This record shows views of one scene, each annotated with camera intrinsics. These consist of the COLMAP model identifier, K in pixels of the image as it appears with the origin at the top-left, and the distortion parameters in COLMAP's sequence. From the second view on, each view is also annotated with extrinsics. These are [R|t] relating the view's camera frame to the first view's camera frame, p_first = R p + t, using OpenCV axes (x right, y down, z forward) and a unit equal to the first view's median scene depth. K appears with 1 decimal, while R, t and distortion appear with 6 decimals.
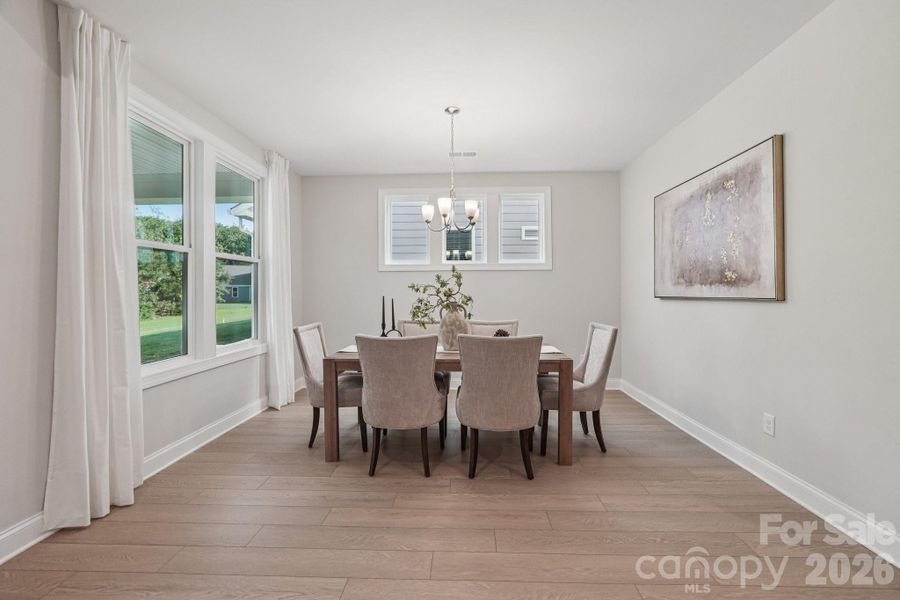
lens RADIAL K [[379.4, 0, 453.5], [0, 379.4, 292.2], [0, 0, 1]] dist [-0.010247, 0.000078]
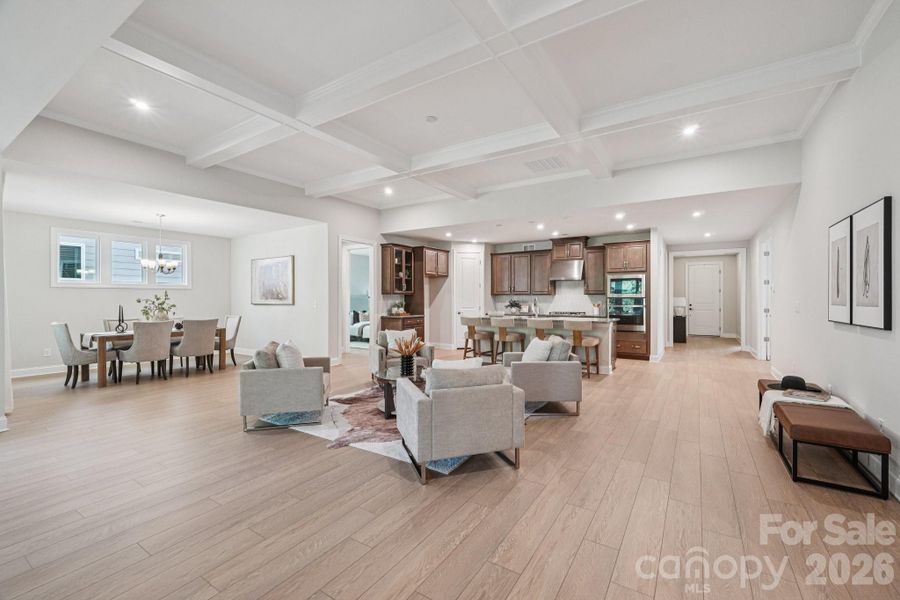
lens RADIAL K [[381.6, 0, 455.5], [0, 381.6, 298.0], [0, 0, 1]] dist [-0.008221, 0.000495]
pose [[0.509476, 0.003514, 0.860478, -1.037509], [-0.001349, 0.999994, -0.003285, -0.021944], [-0.860484, 0.000513, 0.509477, -1.555464]]
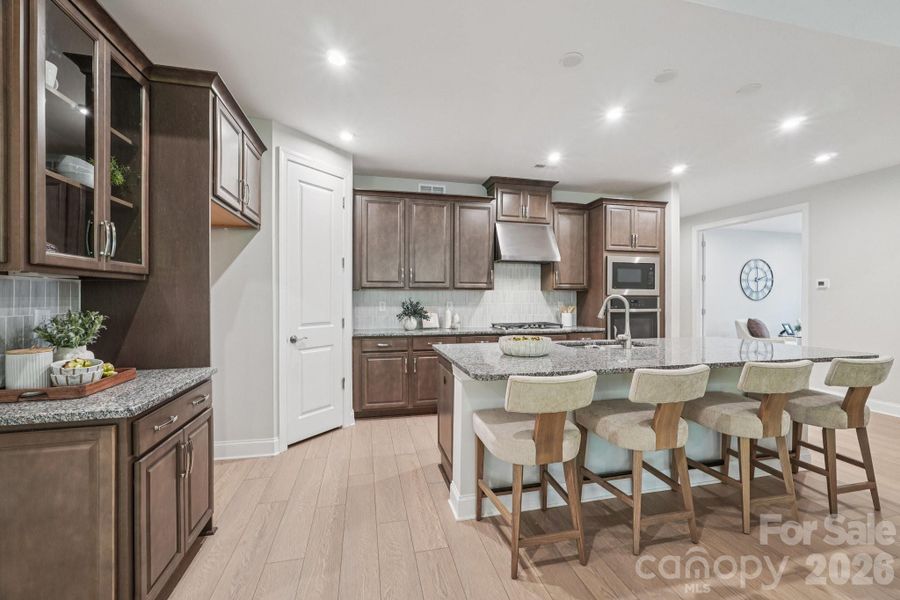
lens RADIAL K [[381.6, 0, 455.5], [0, 381.6, 298.0], [0, 0, 1]] dist [-0.008221, 0.000495]
pose [[-0.270124, 0.000873, 0.962825, 0.622922], [0.000339, 1.000000, -0.000812, -0.025697], [-0.962826, 0.000108, -0.270124, -0.055451]]
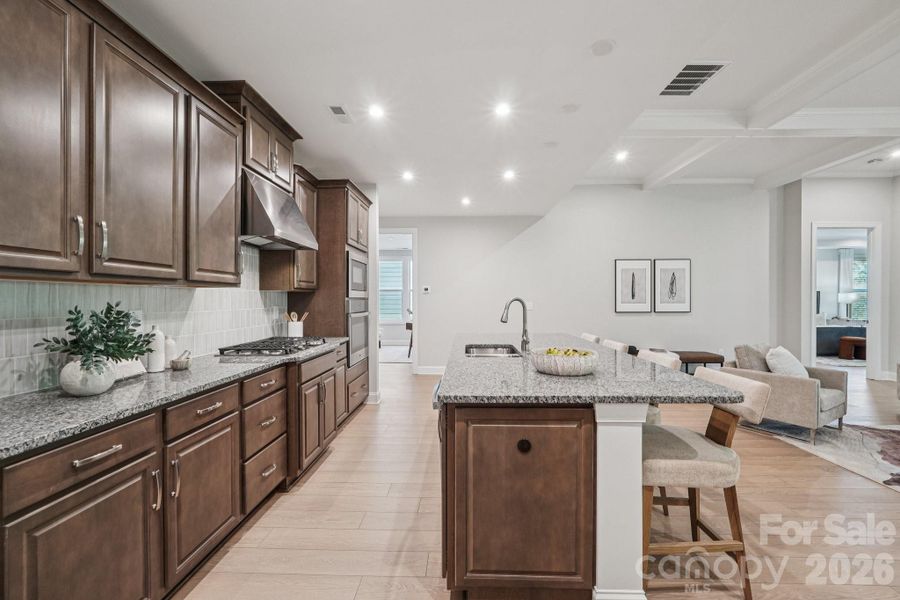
lens RADIAL K [[382.4, 0, 458.2], [0, 382.4, 301.8], [0, 0, 1]] dist [-0.000461, 0.000094]
pose [[-0.999930, 0.002393, -0.011556, 1.603894], [0.002301, 0.999965, 0.008007, -0.032458], [0.011575, 0.007980, -0.999901, 0.249821]]
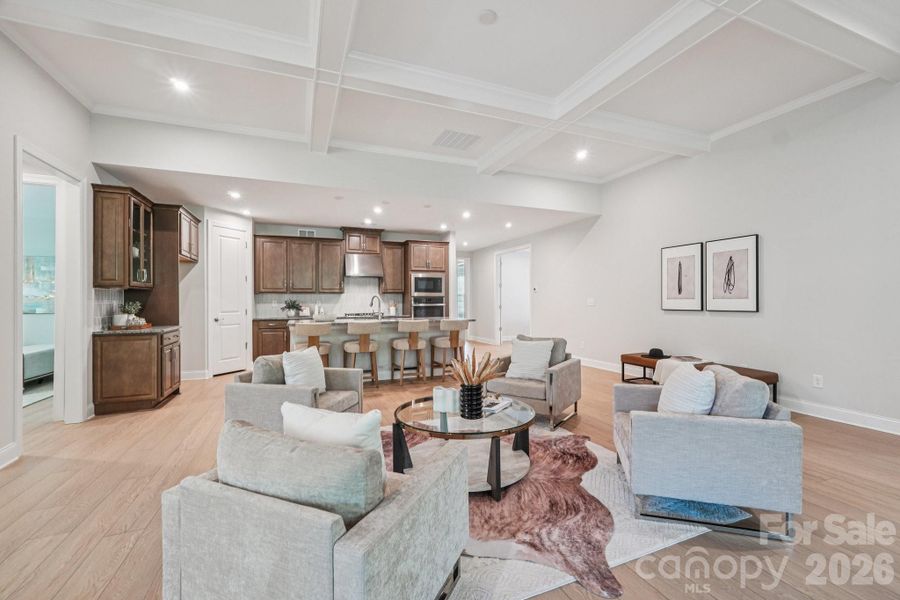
lens RADIAL K [[381.6, 0, 455.5], [0, 381.6, 298.0], [0, 0, 1]] dist [-0.008221, 0.000495]
pose [[-0.416159, 0.010404, 0.909232, -0.653995], [0.006433, 0.999943, -0.008498, 0.000494], [-0.909269, 0.002312, -0.416203, -0.229132]]
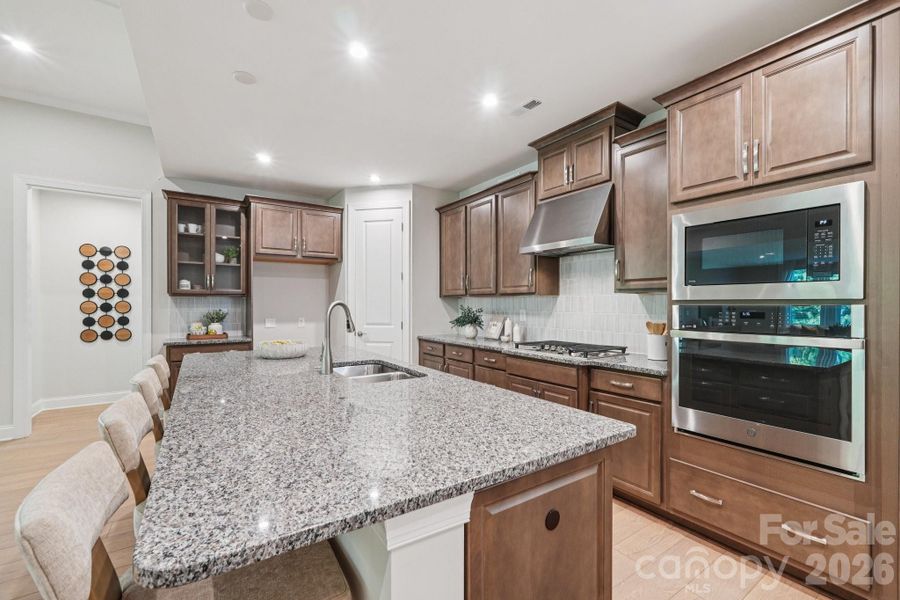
lens RADIAL K [[383.8, 0, 452.8], [0, 383.8, 305.7], [0, 0, 1]] dist [-0.008946, 0.000558]
pose [[0.811354, 0.000613, 0.584555, 1.198087], [-0.002515, 0.999994, 0.002442, -0.028797], [-0.584550, -0.003451, 0.811350, -1.432468]]
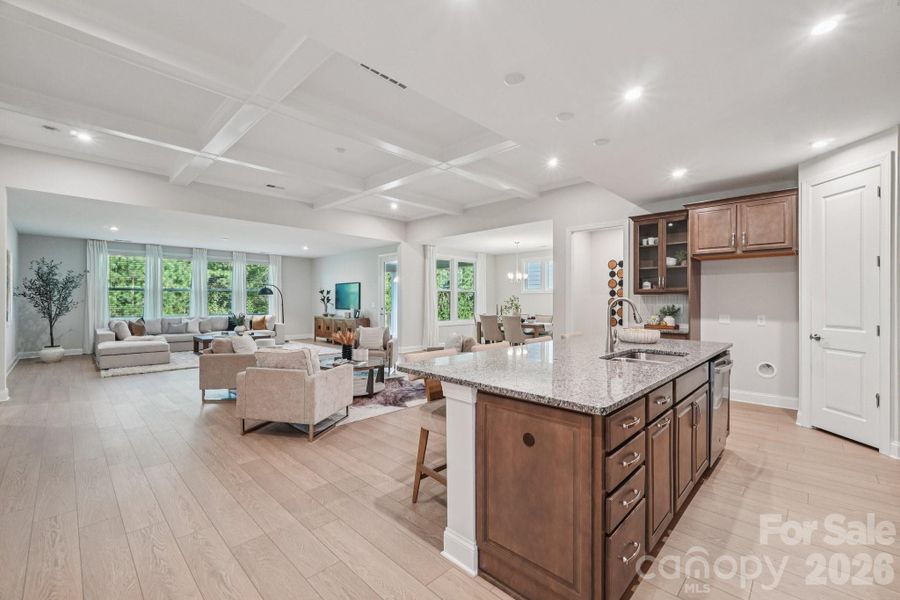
lens RADIAL K [[379.7, 0, 453.7], [0, 379.7, 298.3], [0, 0, 1]] dist [-0.017346, 0.006291]
pose [[0.741659, 0.001582, -0.670775, 1.762173], [-0.005101, 0.999982, -0.003281, -0.028250], [0.670757, 0.005854, 0.741654, -1.670913]]
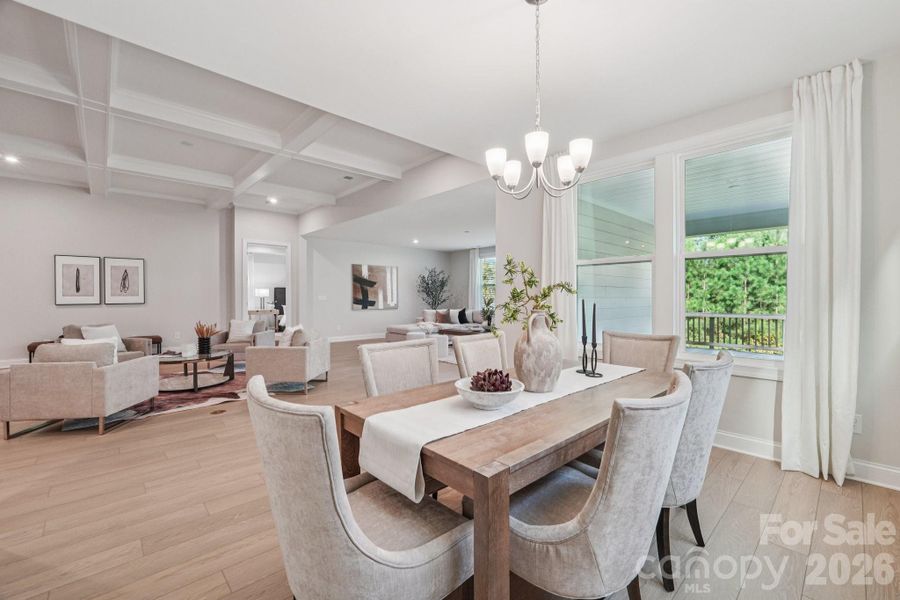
lens RADIAL K [[379.7, 0, 453.7], [0, 379.7, 298.3], [0, 0, 1]] dist [-0.017346, 0.006291]
pose [[-0.702414, 0.008989, -0.711712, 0.579380], [0.003732, 0.999953, 0.008947, -0.002313], [0.711759, 0.003629, -0.702414, 1.418353]]
